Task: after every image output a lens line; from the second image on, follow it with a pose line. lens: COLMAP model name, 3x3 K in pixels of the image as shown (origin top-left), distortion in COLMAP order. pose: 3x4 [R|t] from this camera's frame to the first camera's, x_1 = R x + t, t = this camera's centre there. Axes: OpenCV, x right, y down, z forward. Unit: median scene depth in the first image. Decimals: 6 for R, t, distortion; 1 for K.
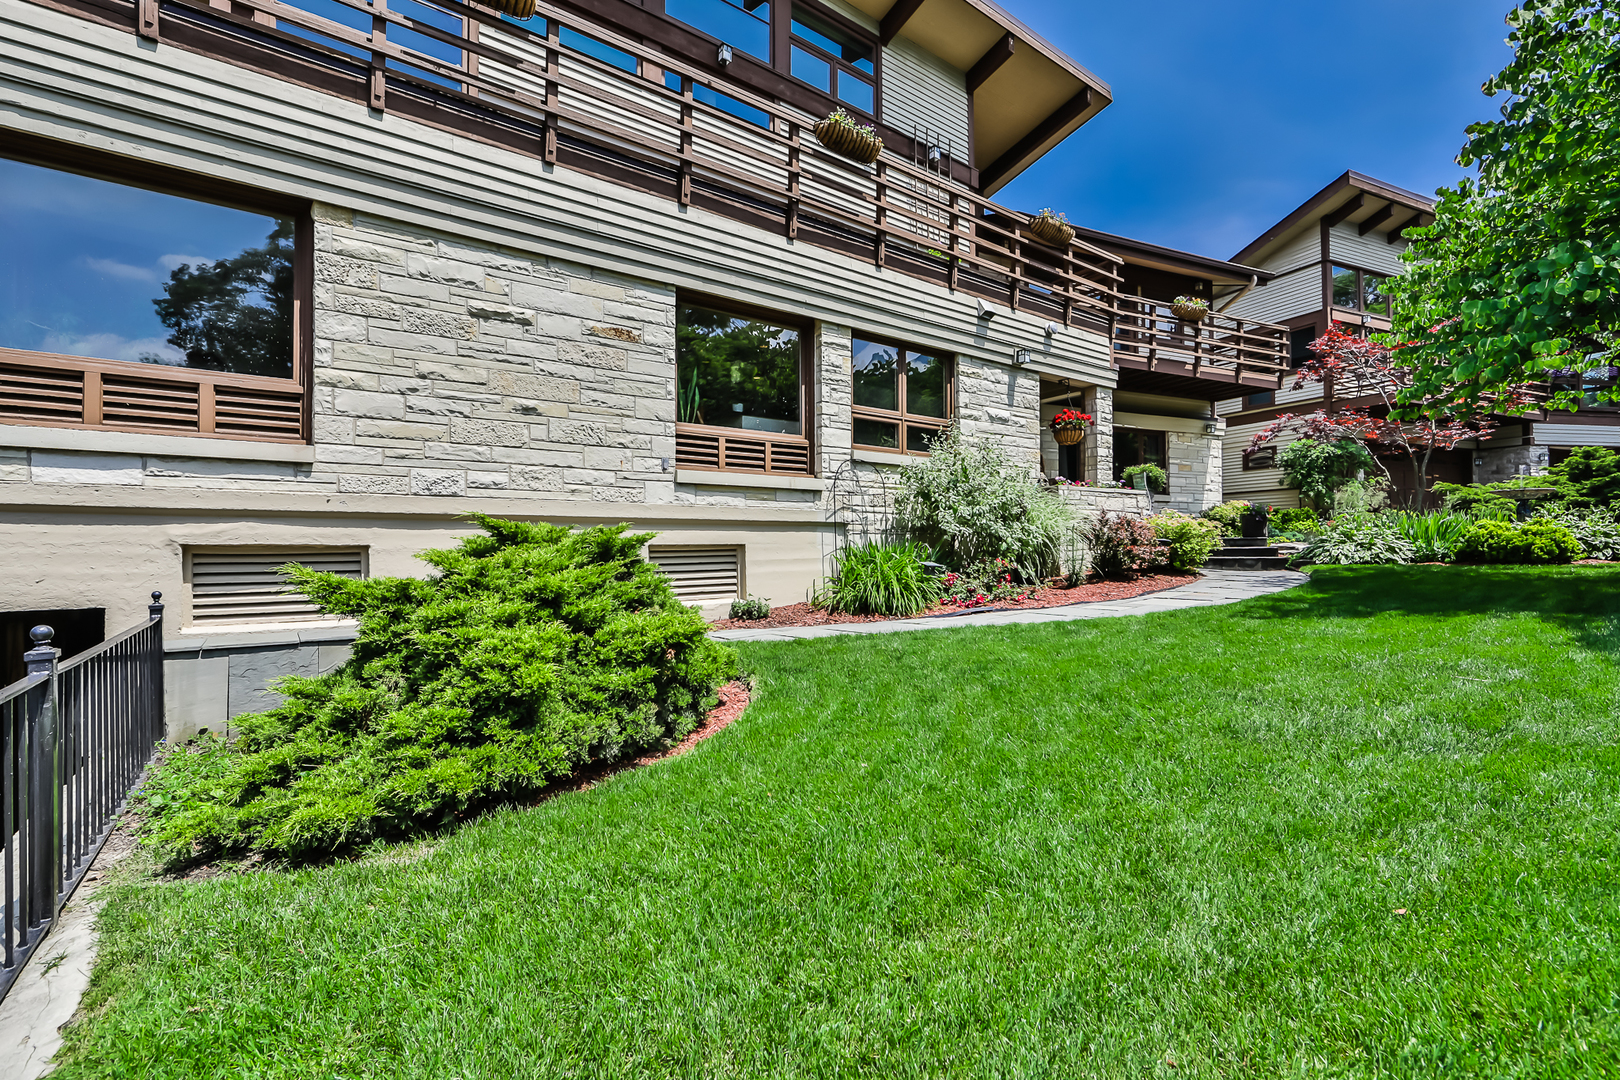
lens RADIAL K [[669.4, 0, 813.1], [0, 669.4, 534.1], [0, 0, 1]] dist [-0.010635, 0.000294]
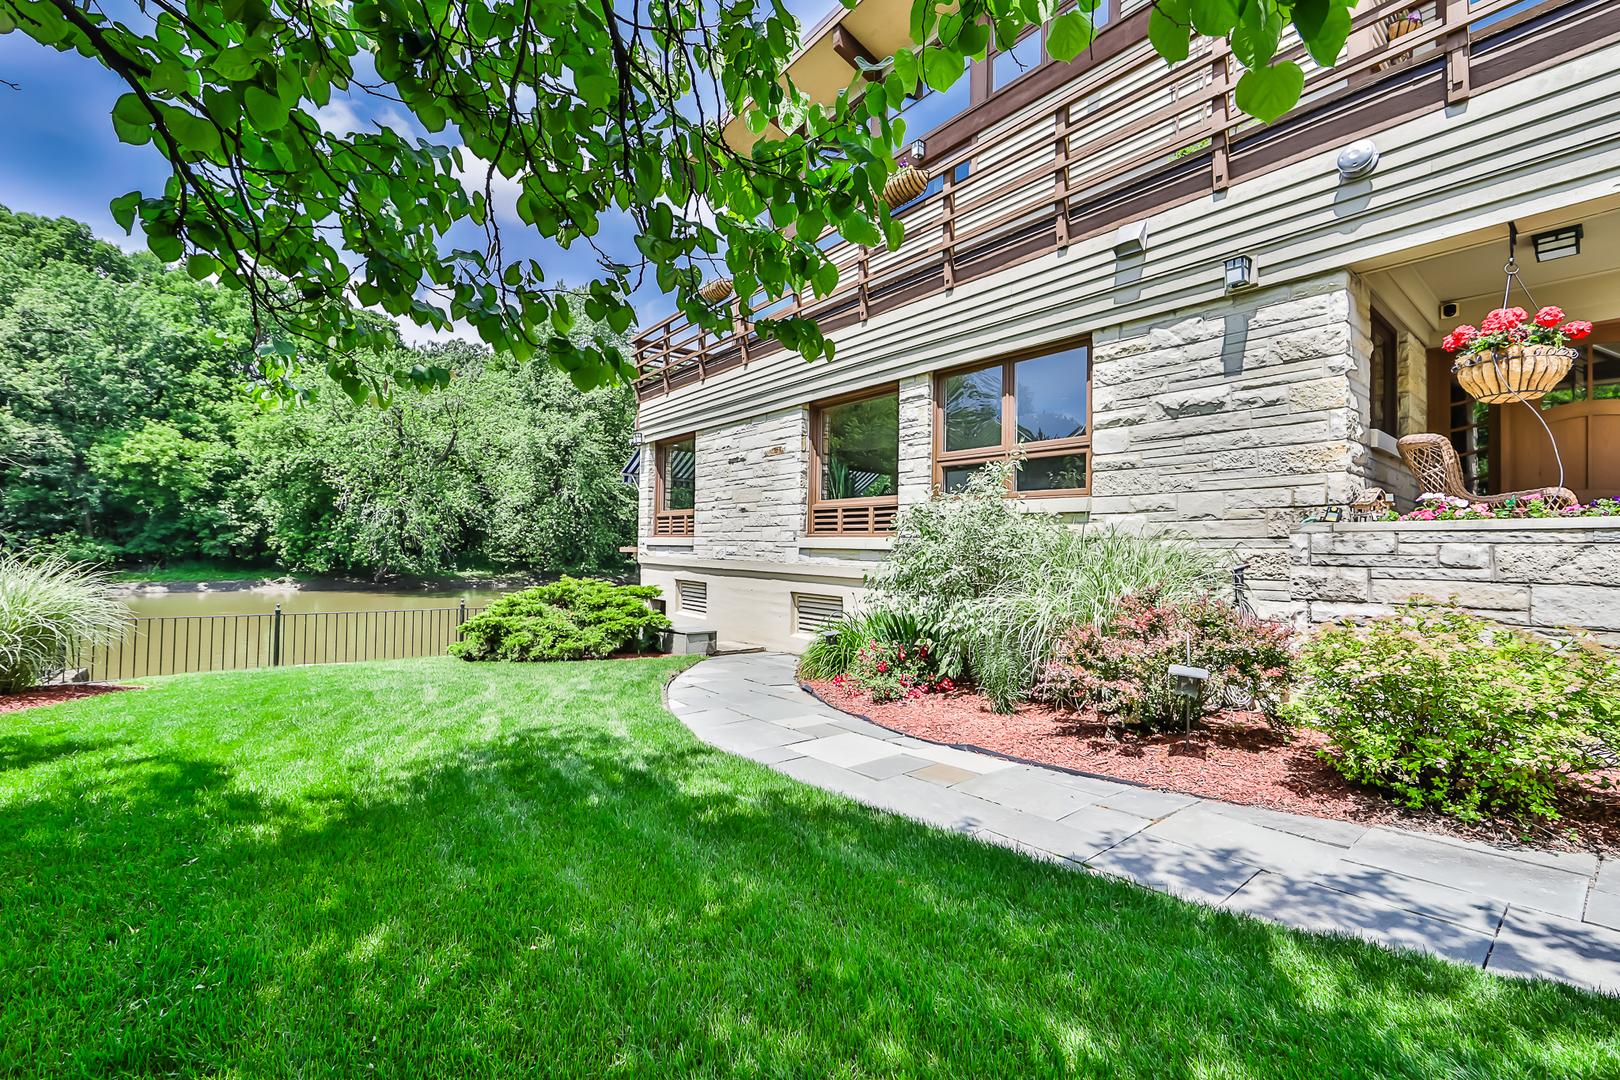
lens RADIAL K [[669.4, 0, 811.4], [0, 669.4, 540.9], [0, 0, 1]] dist [-0.010635, 0.000294]
pose [[0.045831, -0.013370, -0.998860, 1.078221], [-0.020478, 0.999688, -0.014321, -0.066633], [0.998739, 0.021111, 0.045543, 0.892992]]
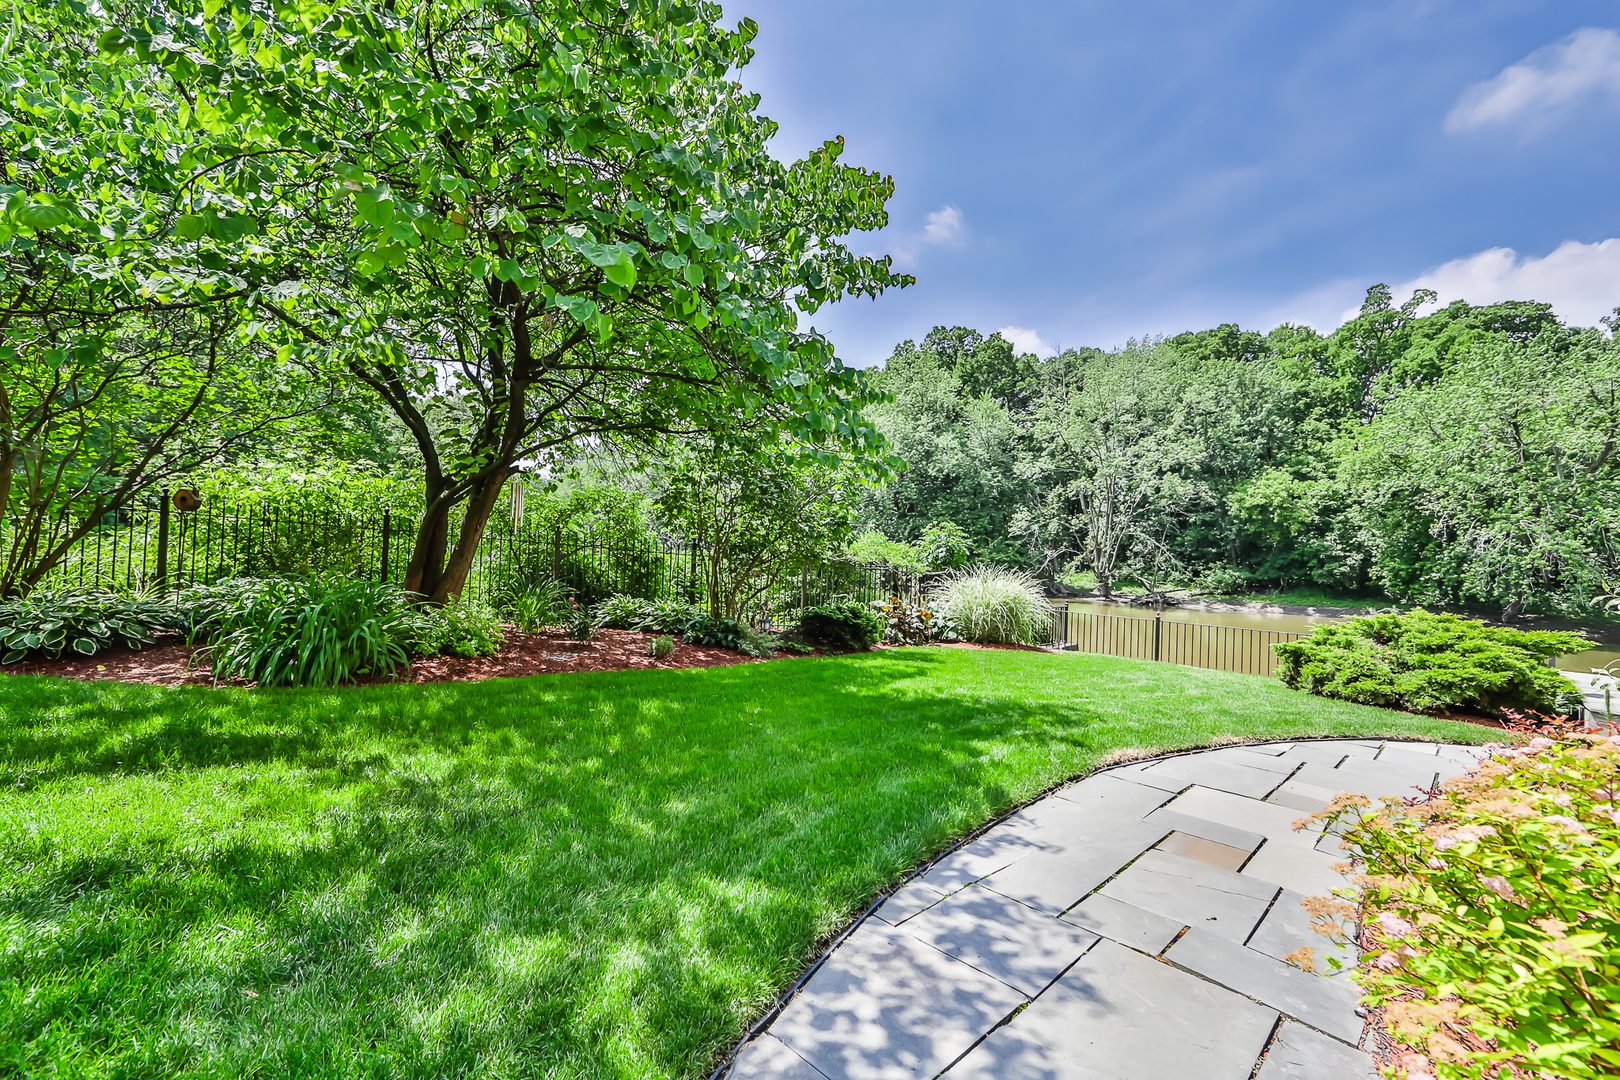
lens RADIAL K [[669.4, 0, 810.6], [0, 669.4, 543.2], [0, 0, 1]] dist [-0.010635, 0.000294]
pose [[-0.988708, -0.036355, -0.145381, 0.695677], [-0.035391, 0.999331, -0.009216, -0.066927], [0.145619, -0.003967, -0.989333, 1.752279]]
